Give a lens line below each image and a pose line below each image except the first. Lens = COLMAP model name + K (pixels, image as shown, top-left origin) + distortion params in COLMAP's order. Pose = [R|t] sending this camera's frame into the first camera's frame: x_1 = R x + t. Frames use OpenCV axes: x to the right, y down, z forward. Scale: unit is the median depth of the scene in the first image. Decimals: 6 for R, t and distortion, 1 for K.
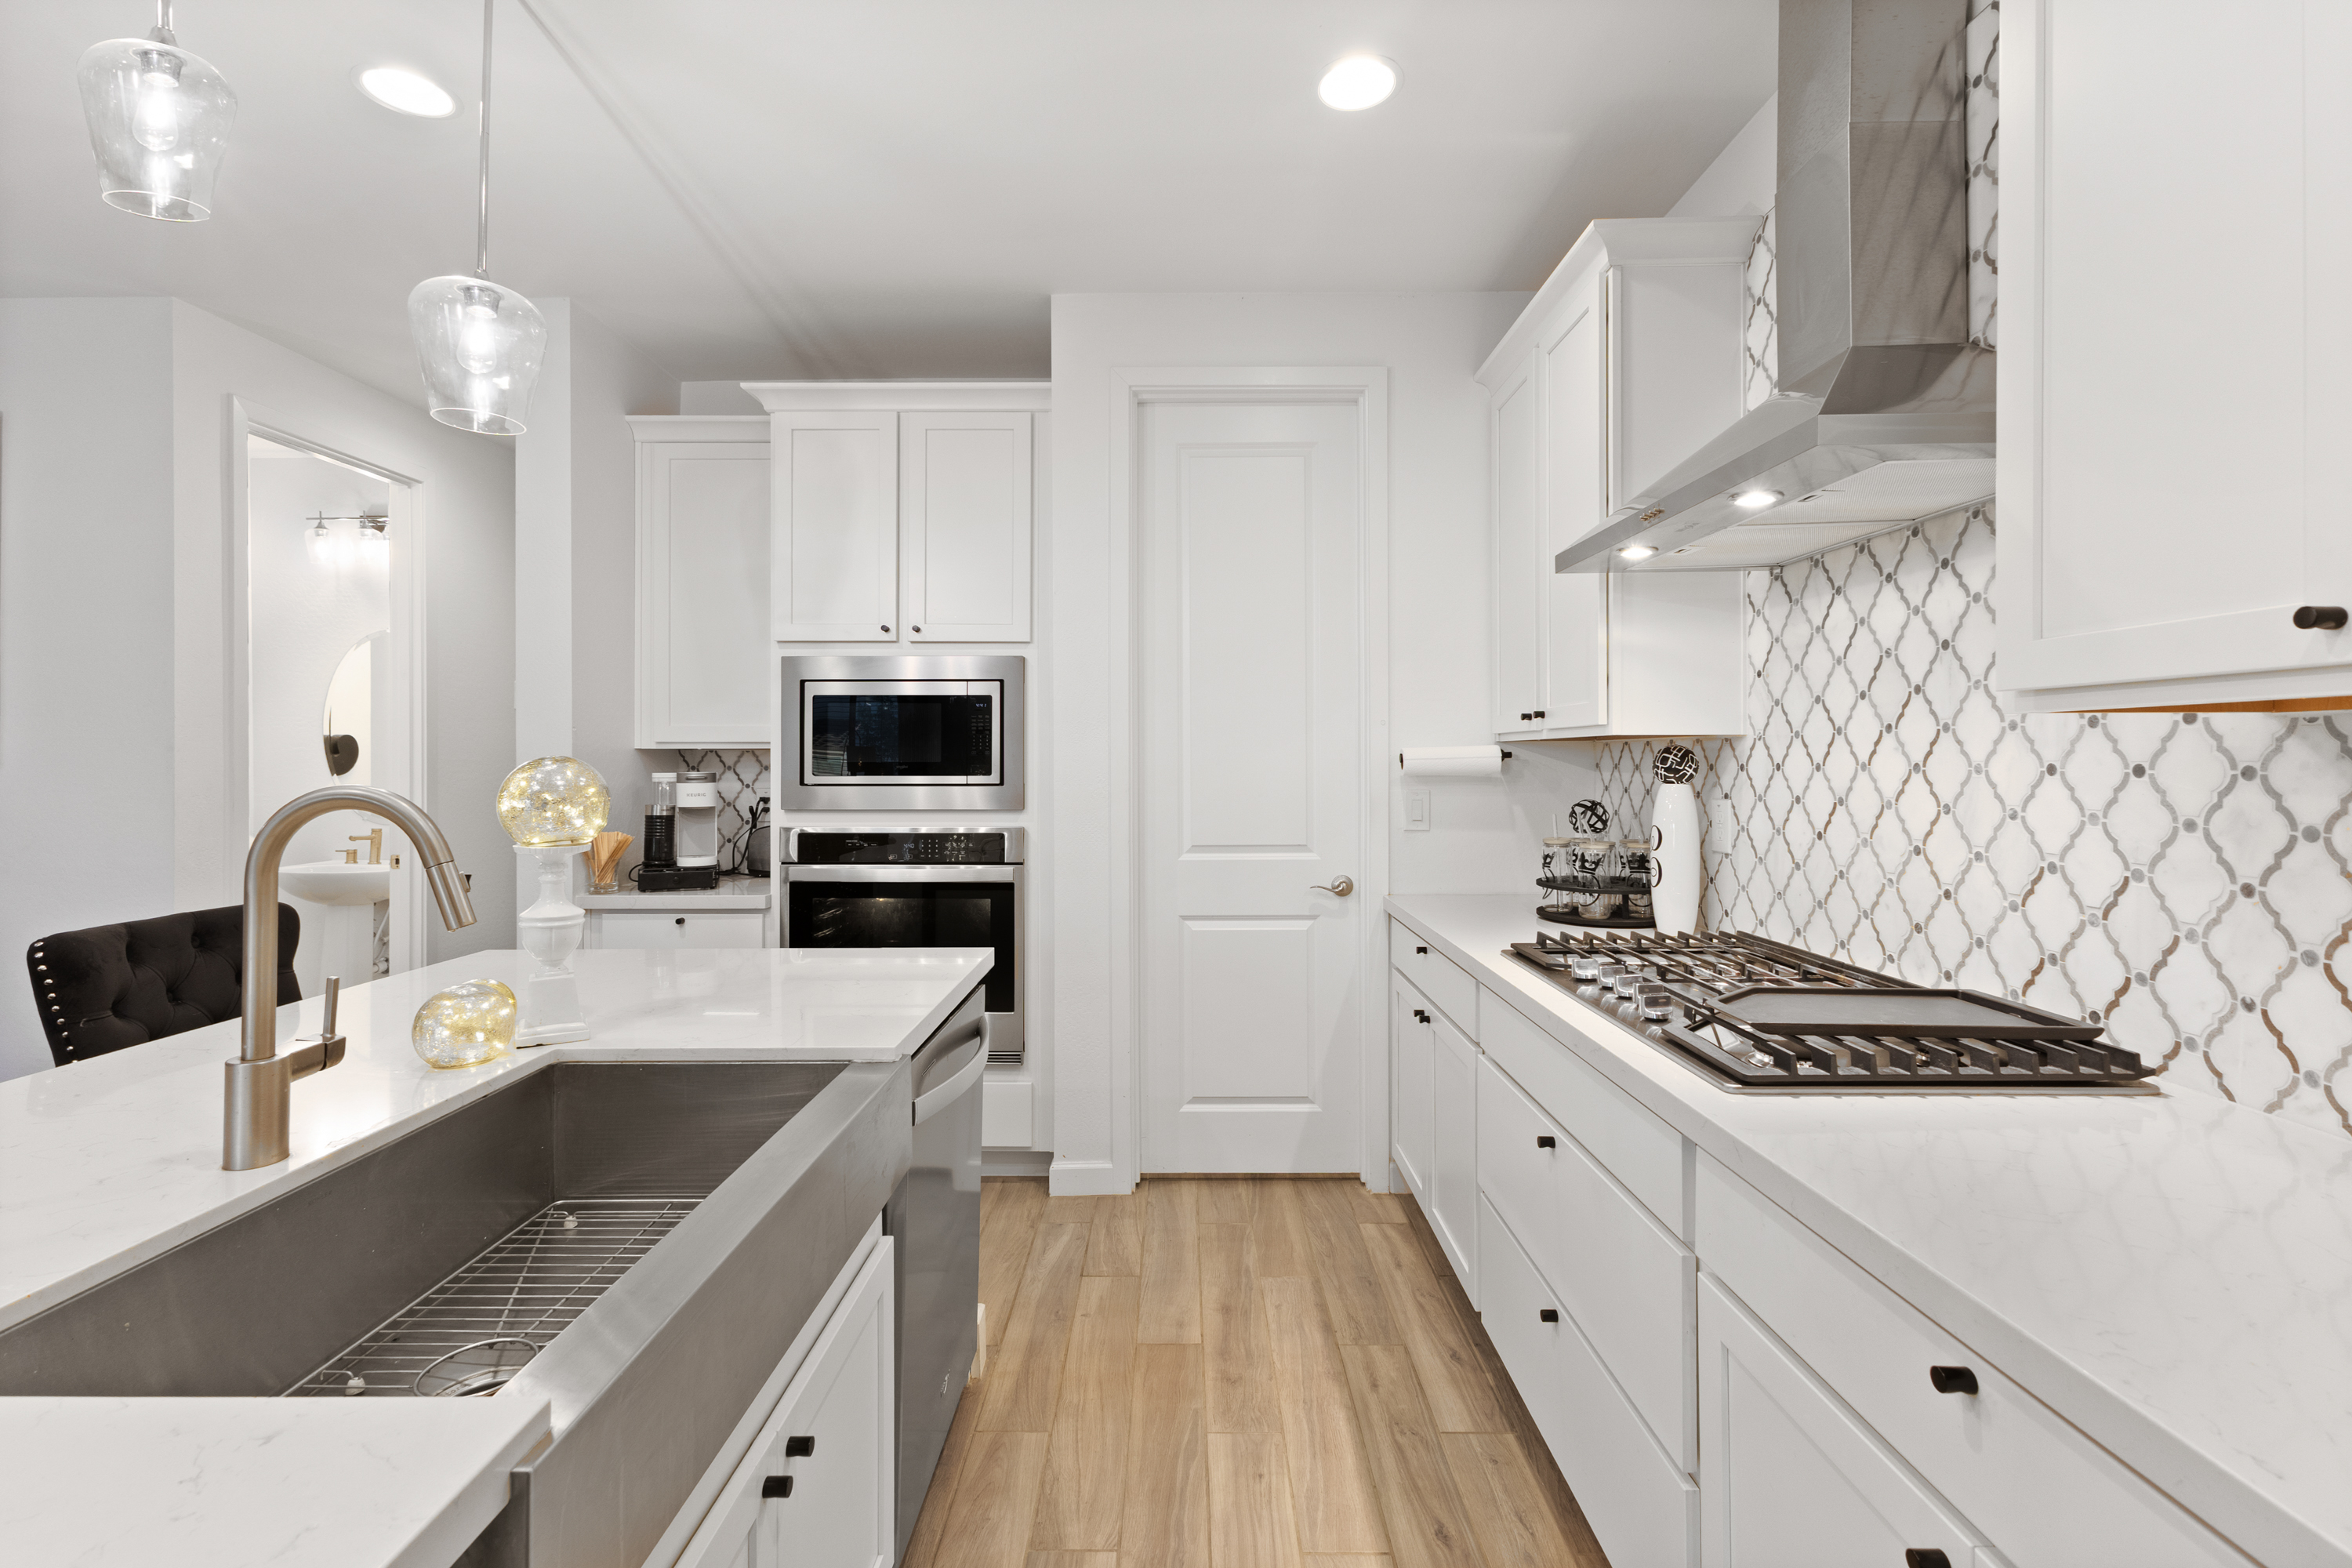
lens RADIAL K [[1019.9, 0, 1176.6], [0, 1019.9, 768.0], [0, 0, 1]] dist [-0.000310, 0.000061]
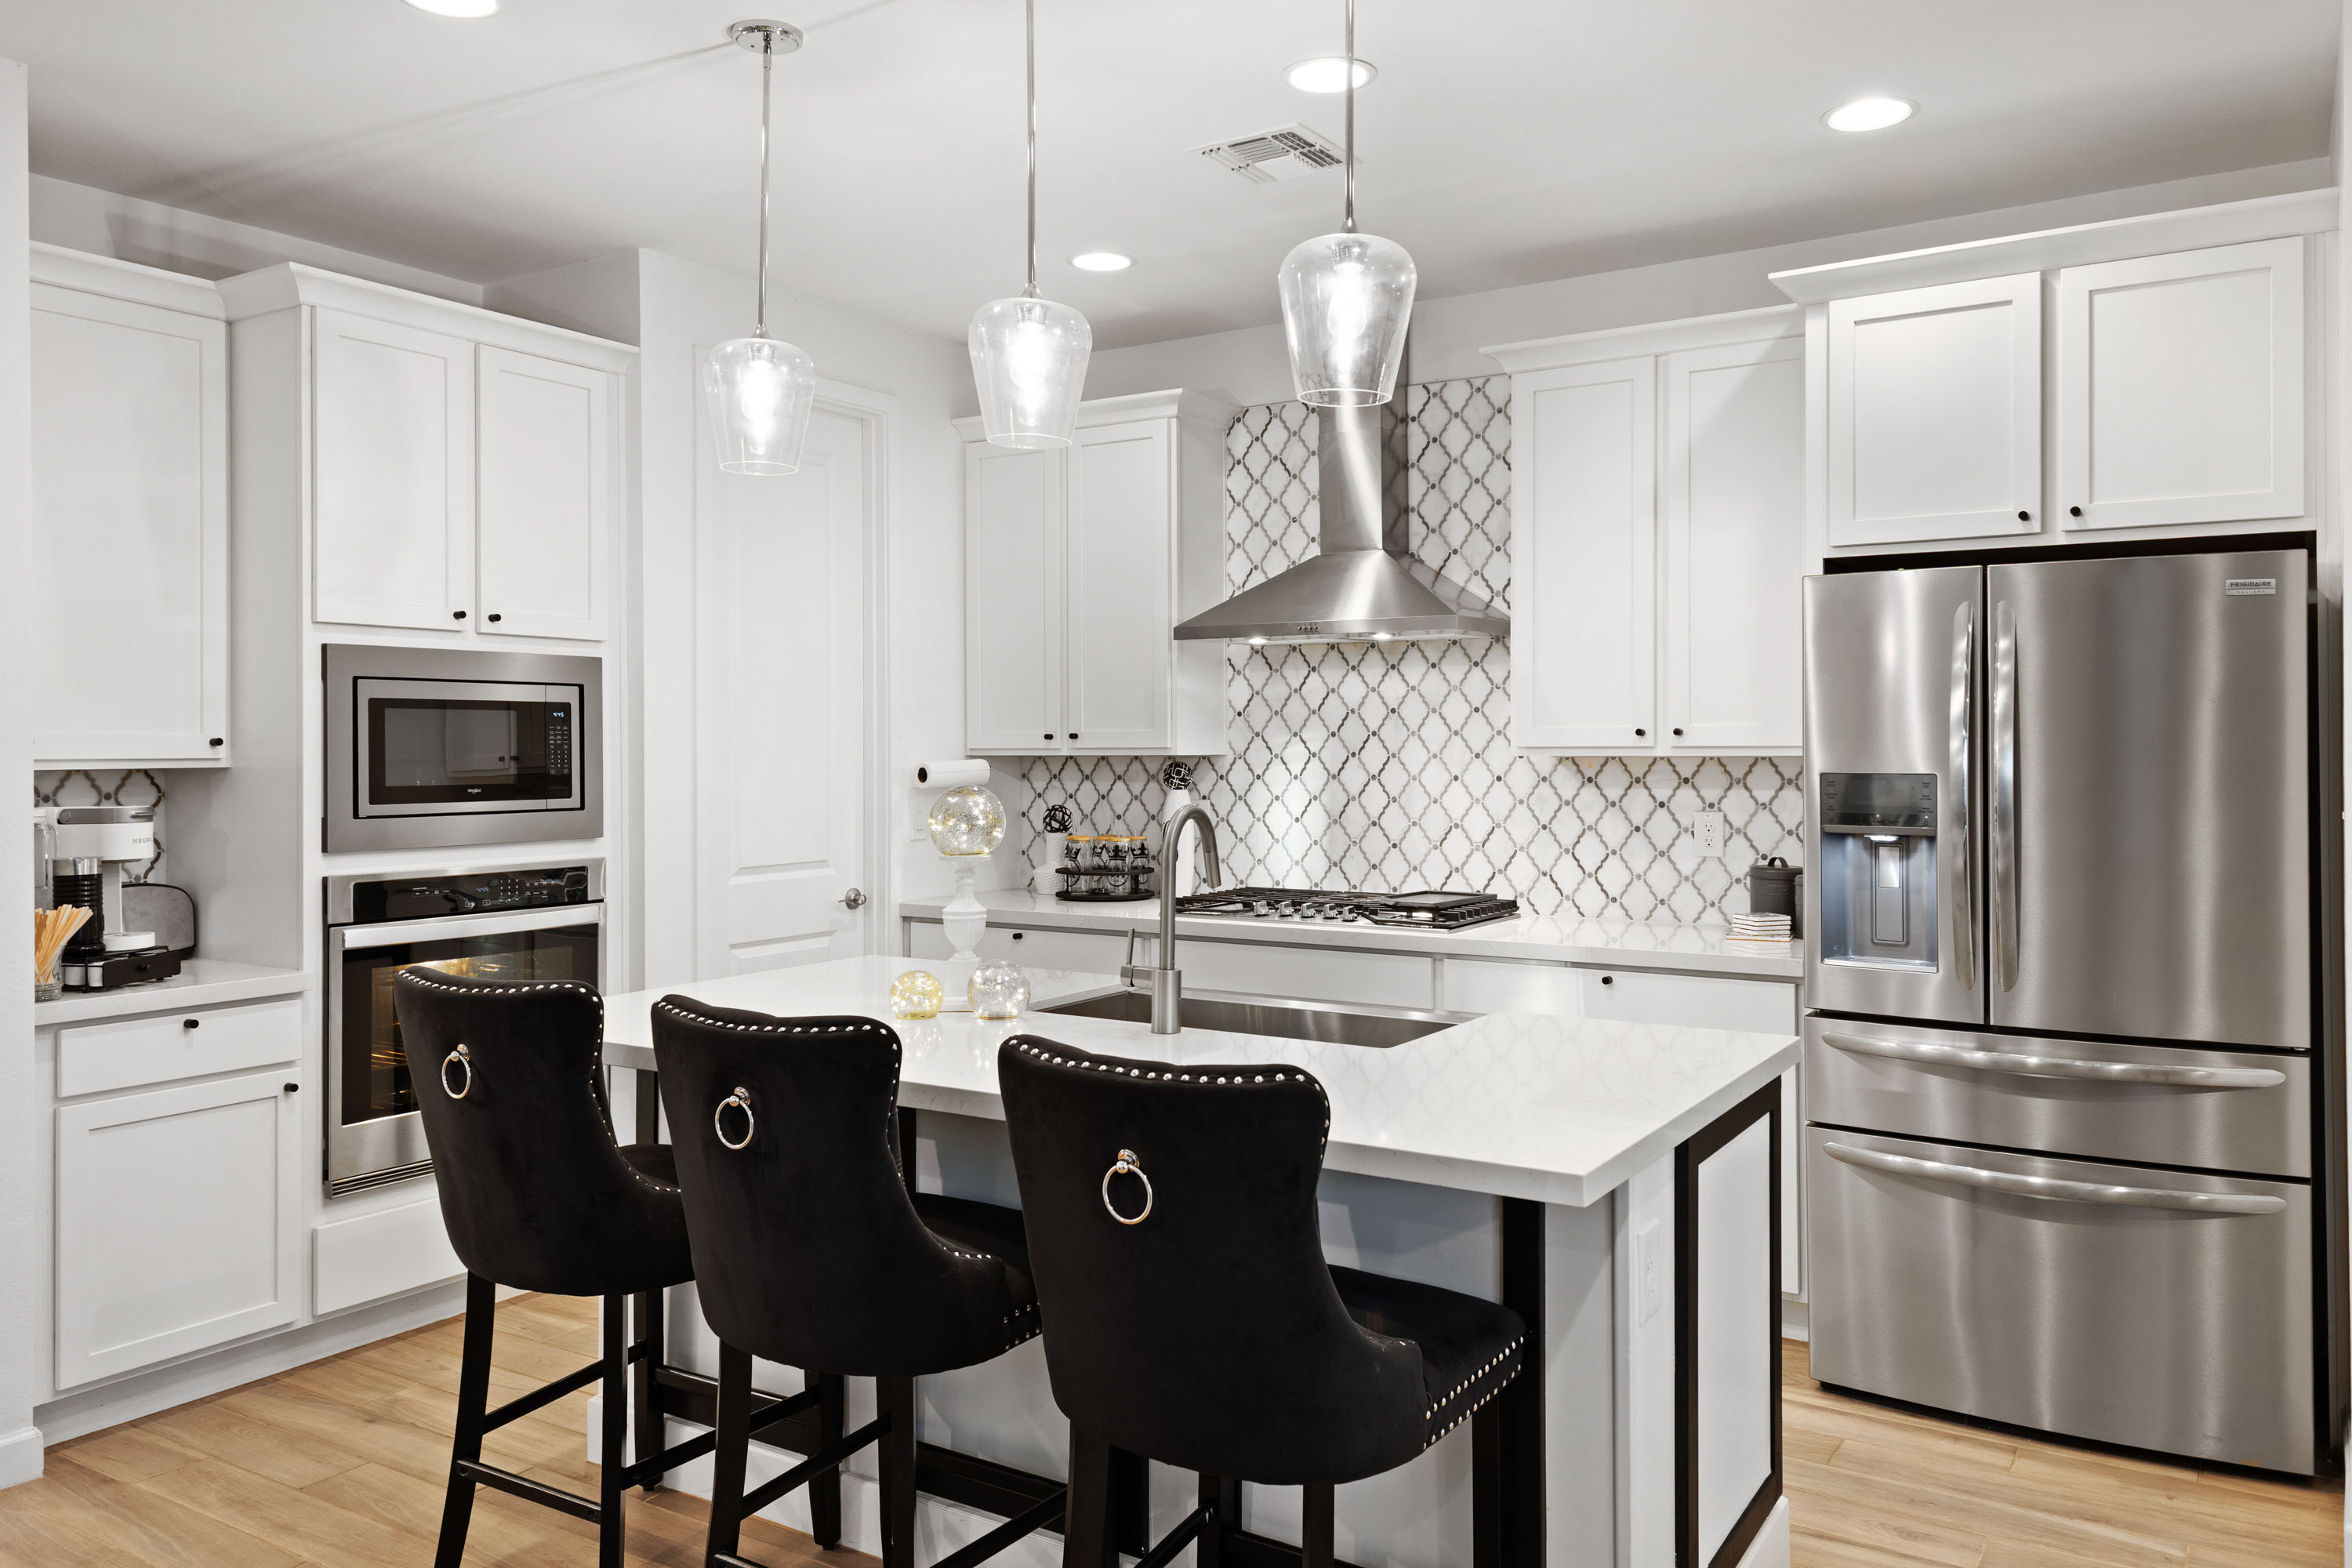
lens RADIAL K [[1721.0, 0, 1213.5], [0, 1721.0, 740.5], [0, 0, 1]] dist [0.005758, -0.005162]
pose [[0.524456, 0.001875, 0.851436, -1.466899], [0.009061, 0.999929, -0.007783, -0.032179], [-0.851390, 0.011797, 0.524401, -0.253266]]
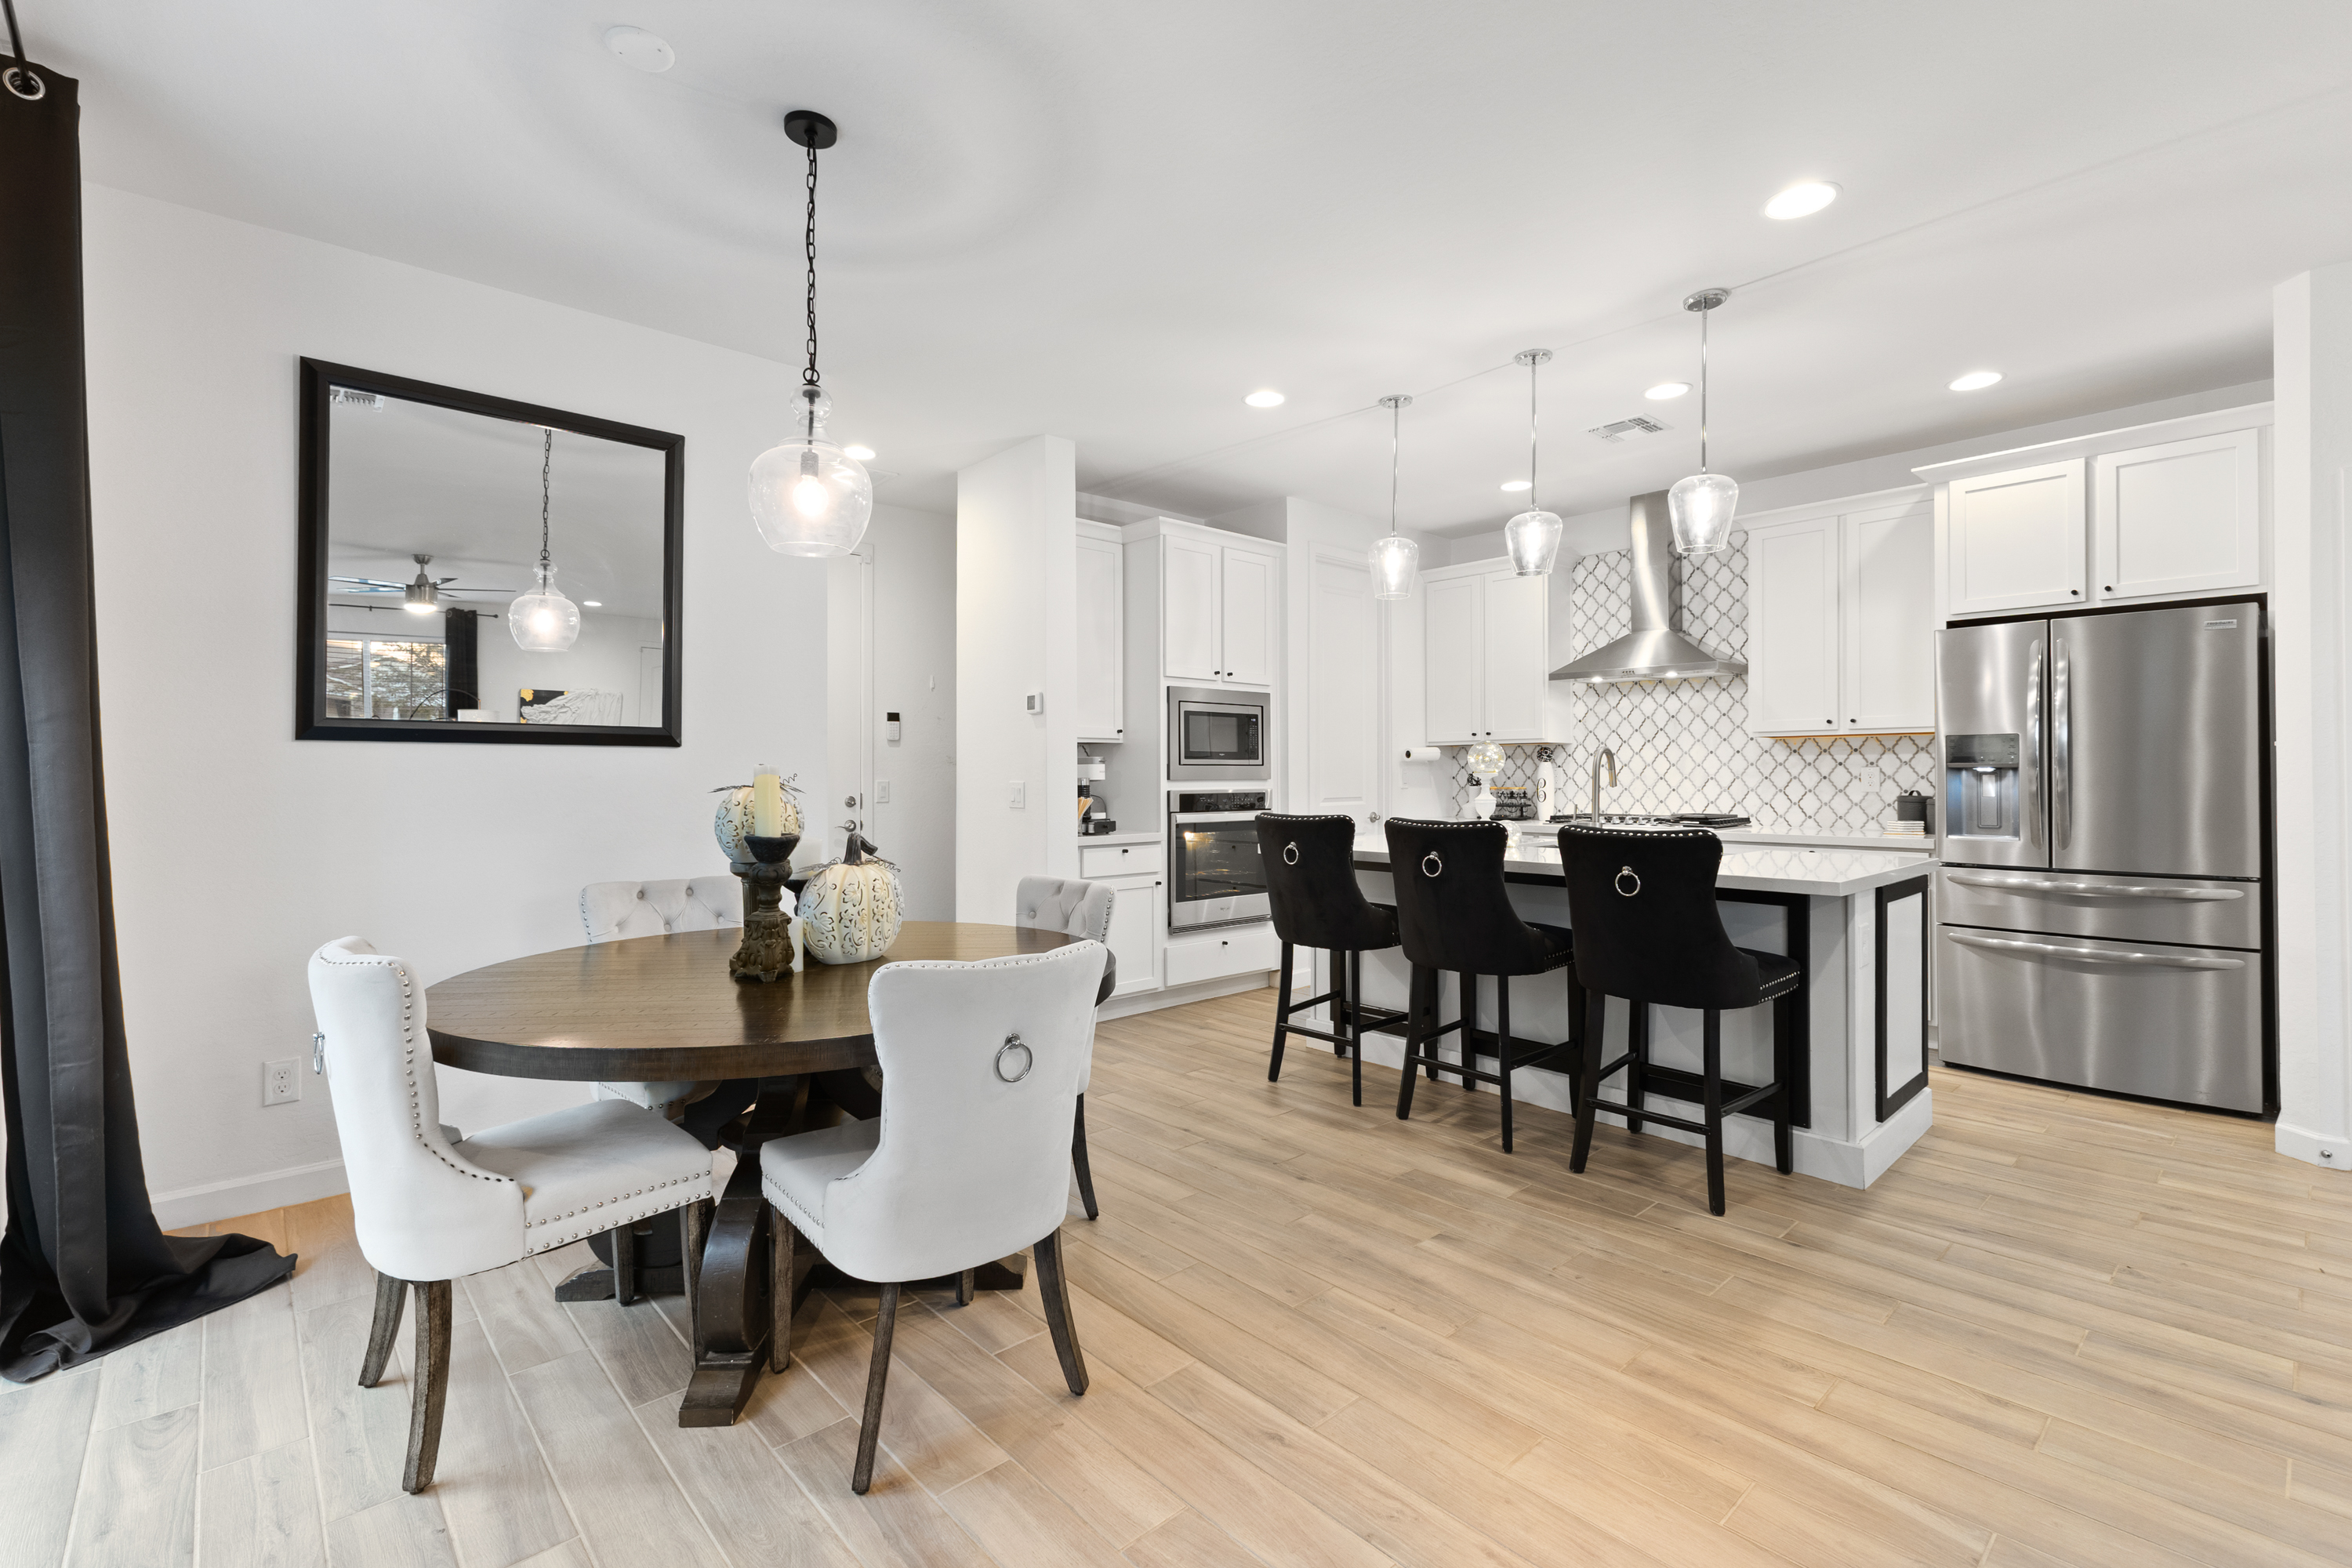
lens RADIAL K [[1059.9, 0, 1175.9], [0, 1059.9, 771.5], [0, 0, 1]] dist [-0.005250, 0.000738]
pose [[0.736356, 0.000571, 0.676594, -2.024101], [0.008495, 0.999913, -0.010090, 0.059253], [-0.676541, 0.013178, 0.736287, -0.338392]]
